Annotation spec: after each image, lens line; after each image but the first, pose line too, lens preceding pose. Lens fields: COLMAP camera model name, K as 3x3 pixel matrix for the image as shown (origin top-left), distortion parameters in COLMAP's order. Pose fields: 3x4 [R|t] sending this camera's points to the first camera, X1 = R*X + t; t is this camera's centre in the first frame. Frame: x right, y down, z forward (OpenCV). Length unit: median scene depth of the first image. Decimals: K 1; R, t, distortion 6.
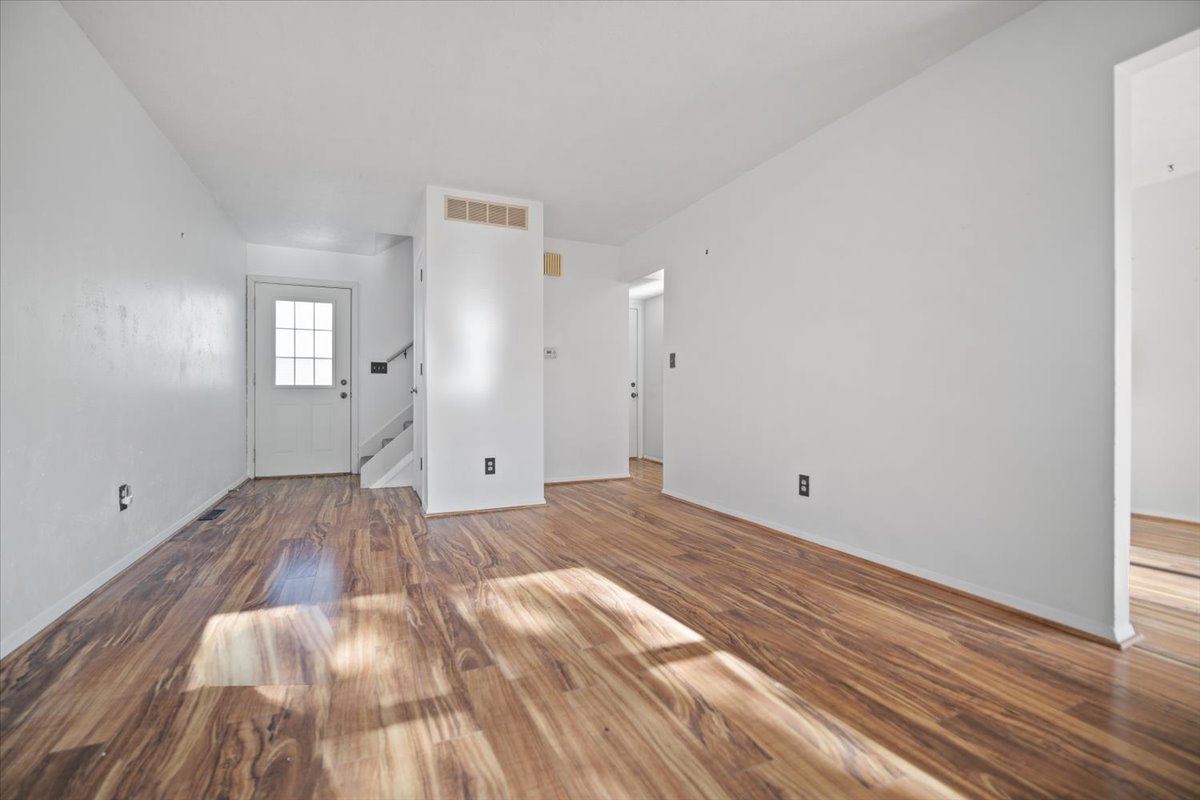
lens RADIAL K [[532.3, 0, 598.8], [0, 532.3, 392.3], [0, 0, 1]] dist [-0.009188, 0.002146]
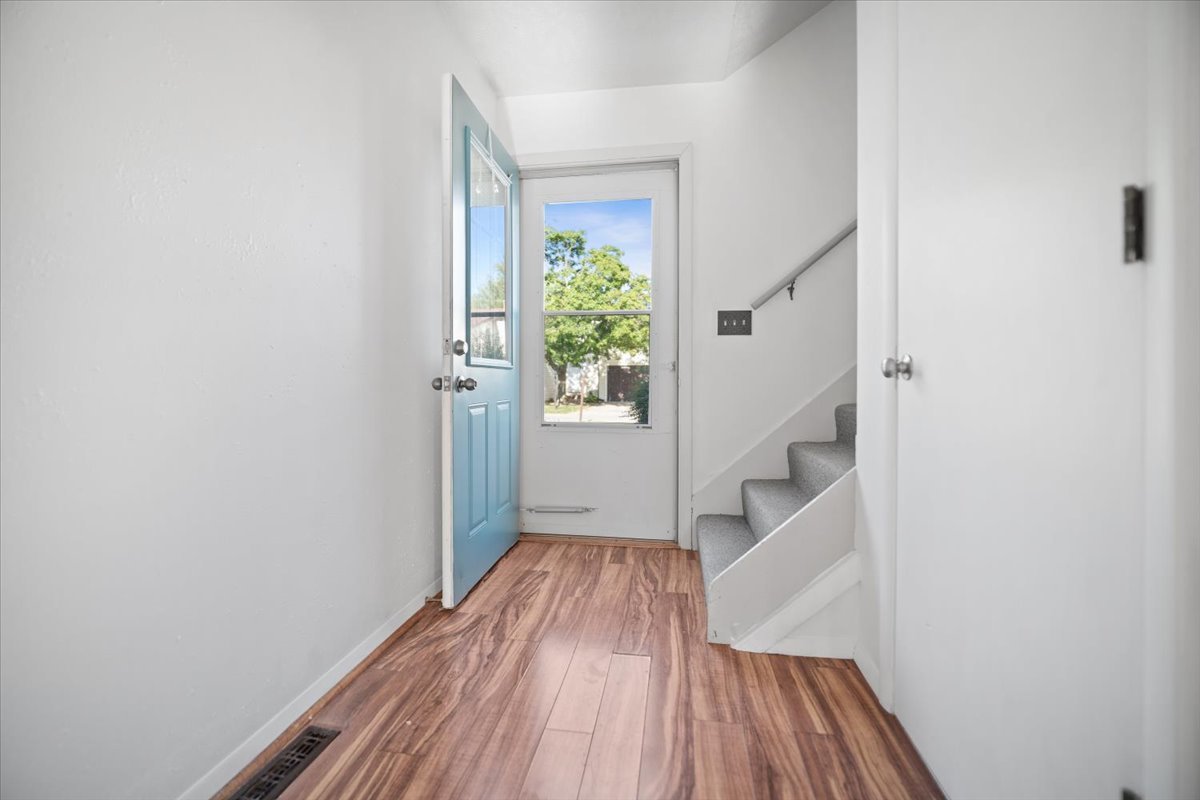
lens RADIAL K [[532.3, 0, 599.1], [0, 532.3, 392.6], [0, 0, 1]] dist [-0.009188, 0.002146]
pose [[0.846584, 0.011789, -0.532124, -0.273350], [0.000731, 0.999728, 0.023311, 0.003242], [0.532254, -0.020124, 0.846345, 0.560920]]
